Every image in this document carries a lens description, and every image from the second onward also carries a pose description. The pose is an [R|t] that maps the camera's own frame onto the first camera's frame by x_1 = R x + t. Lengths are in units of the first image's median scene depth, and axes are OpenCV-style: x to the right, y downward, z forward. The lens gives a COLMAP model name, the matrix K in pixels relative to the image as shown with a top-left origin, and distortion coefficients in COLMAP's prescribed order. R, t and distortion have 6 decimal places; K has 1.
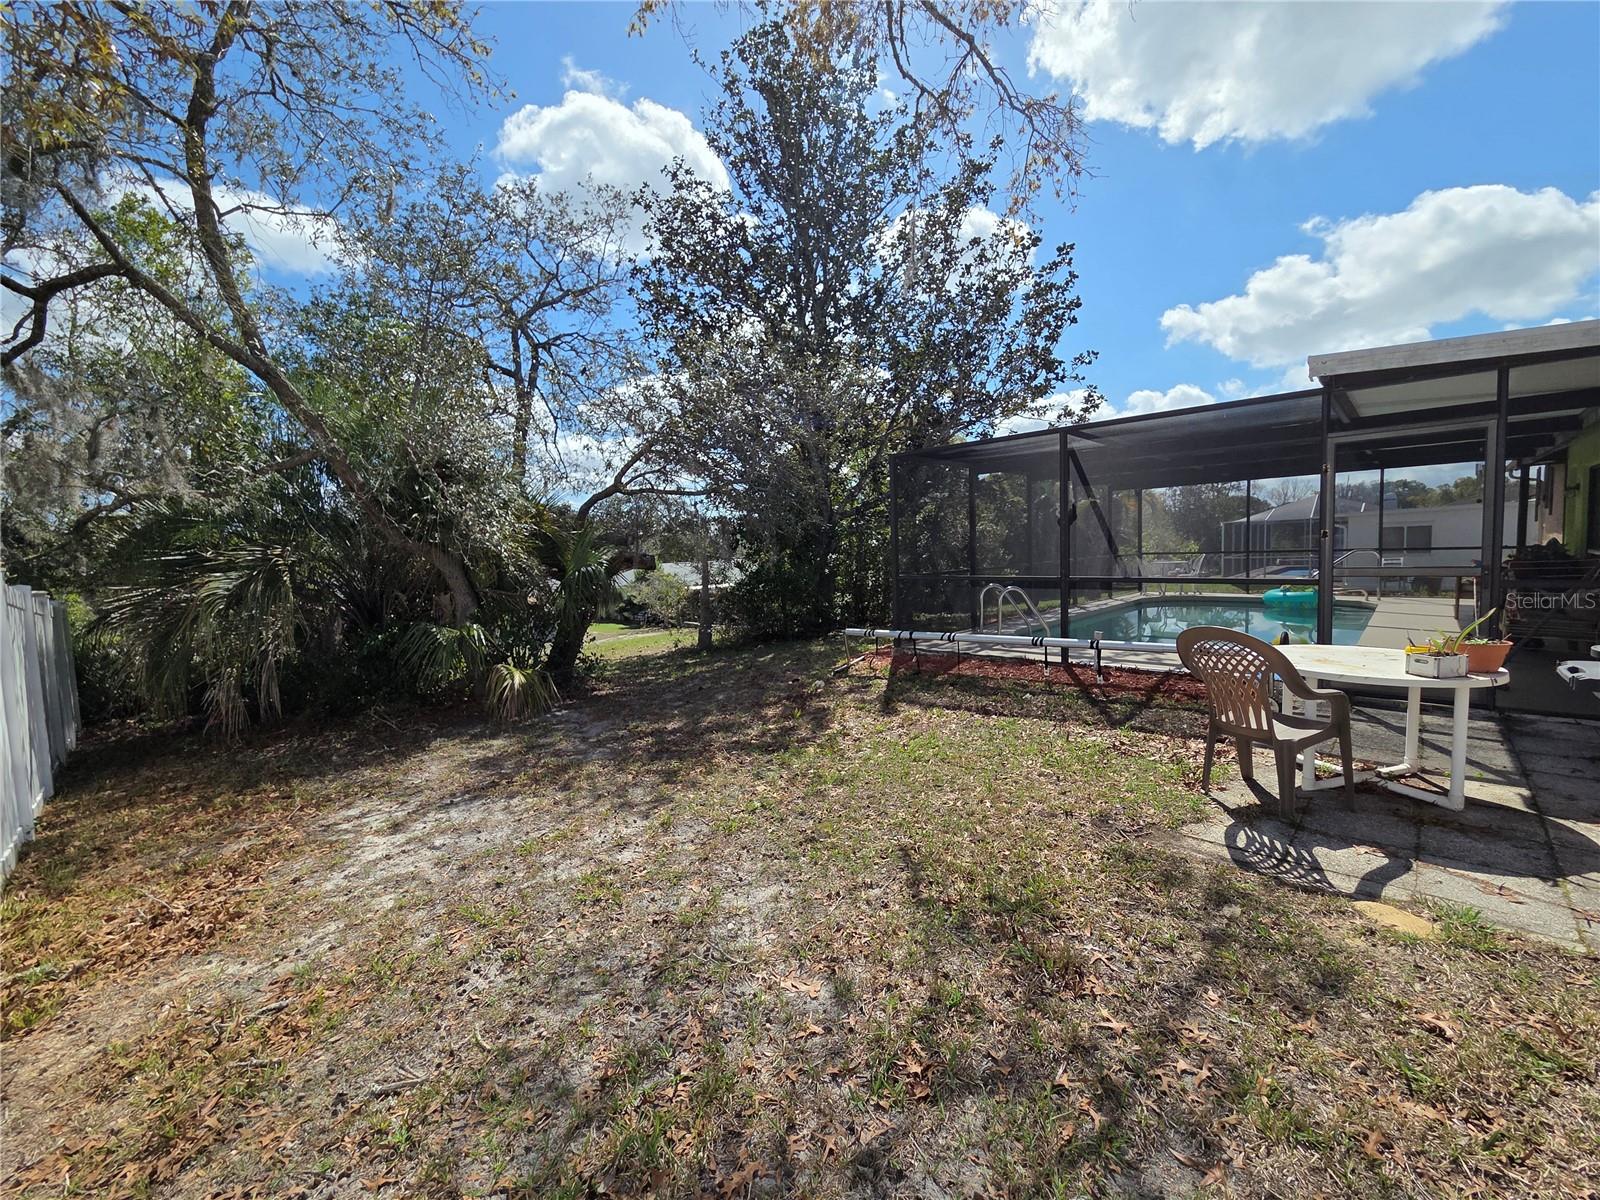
lens RADIAL K [[662.3, 0, 800.0], [0, 662.3, 600.0], [0, 0, 1]] dist [0.001002, -0.000645]
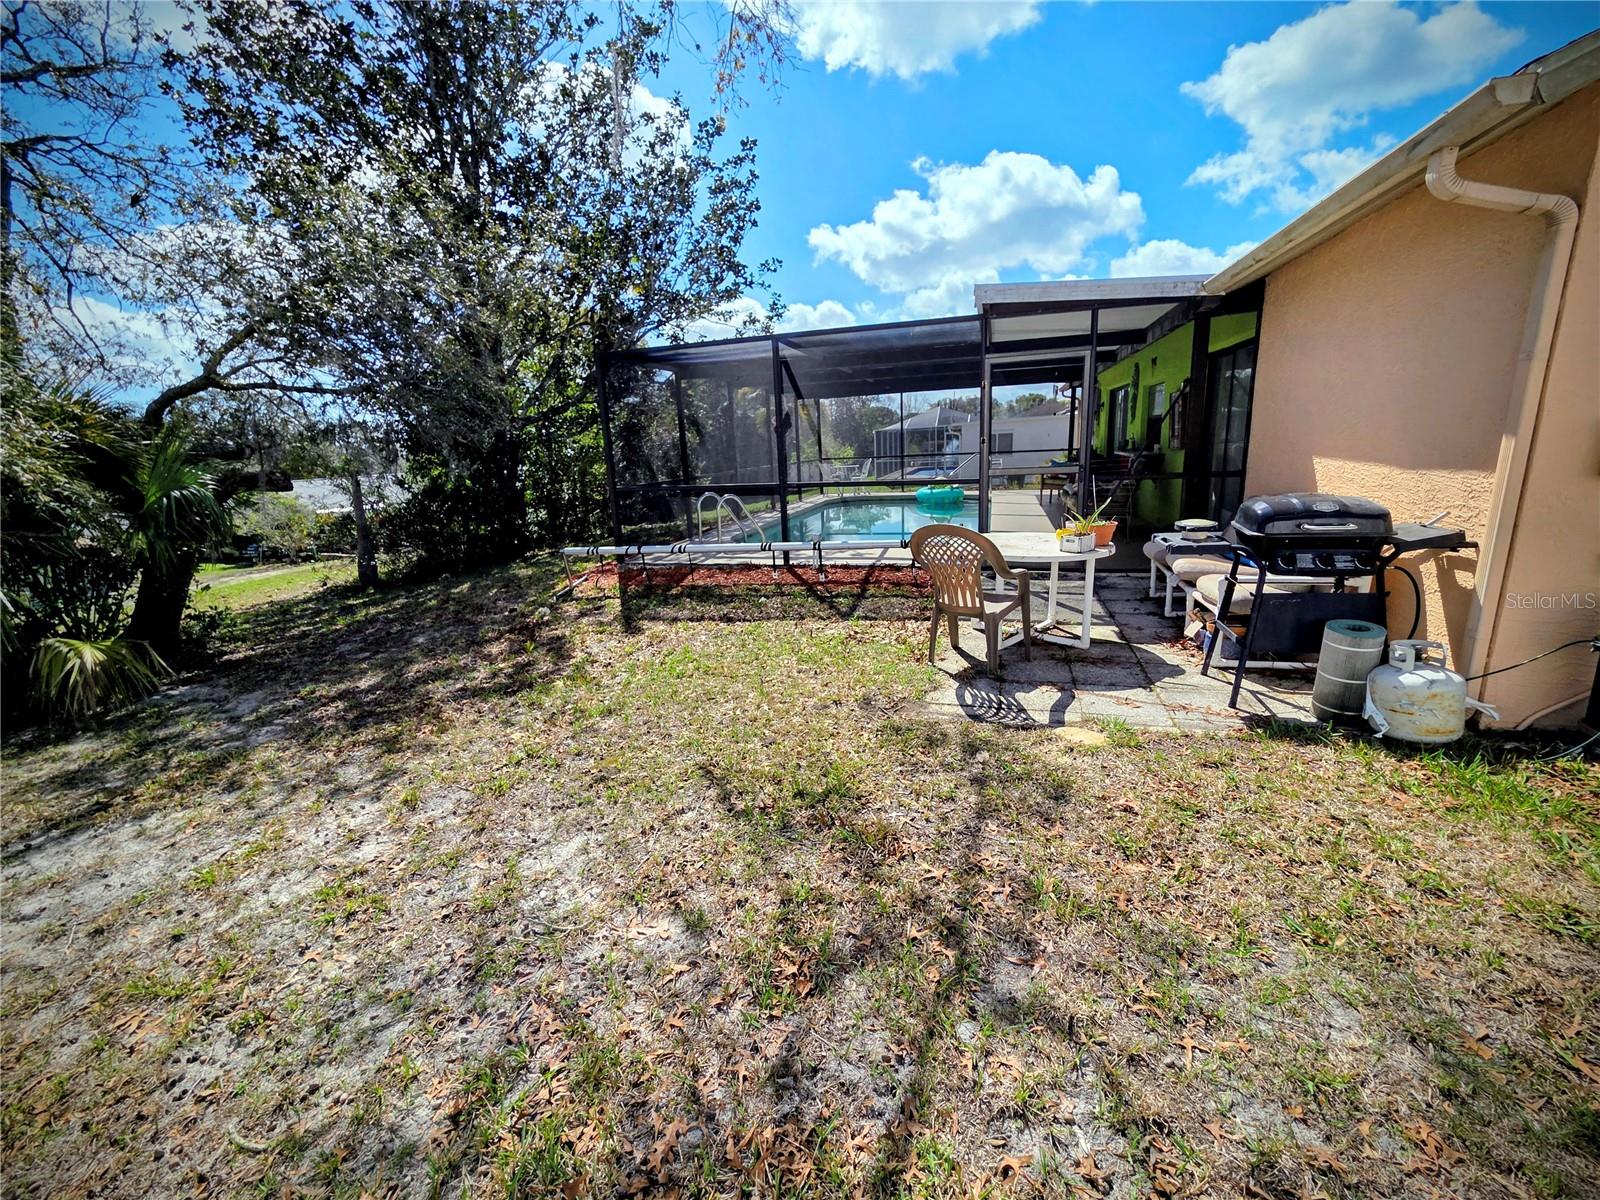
lens RADIAL K [[659.7, 0, 800.0], [0, 659.7, 600.0], [0, 0, 1]] dist [0.000703, 0.001020]
pose [[0.889950, -0.111460, 0.442229, -0.093063], [0.050321, 0.987753, 0.147689, -0.008436], [-0.453274, -0.109182, 0.884659, 0.062693]]
